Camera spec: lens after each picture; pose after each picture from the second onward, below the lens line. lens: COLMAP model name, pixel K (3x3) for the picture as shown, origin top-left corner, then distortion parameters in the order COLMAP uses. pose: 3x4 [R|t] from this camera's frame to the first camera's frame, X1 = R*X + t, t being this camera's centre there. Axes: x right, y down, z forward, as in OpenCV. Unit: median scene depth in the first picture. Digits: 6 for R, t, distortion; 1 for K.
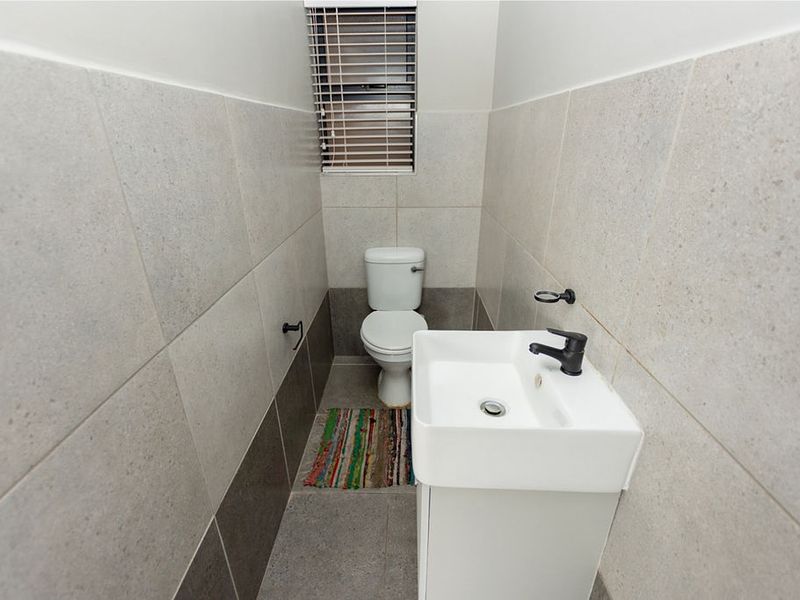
lens RADIAL K [[400.4, 0, 394.6], [0, 400.4, 300.1], [0, 0, 1]] dist [0.004917, 0.001345]
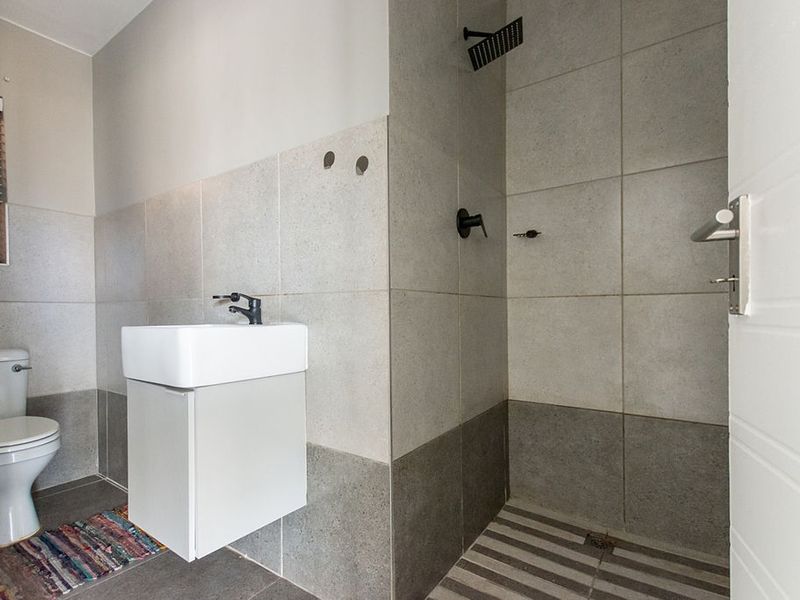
lens RADIAL K [[400.4, 0, 400.9], [0, 400.4, 303.7], [0, 0, 1]] dist [0.004917, 0.001345]
pose [[0.534165, -0.014720, 0.845252, -0.586851], [0.345864, 0.916147, -0.202617, 0.625514], [-0.771392, 0.400573, 0.494465, -0.245940]]
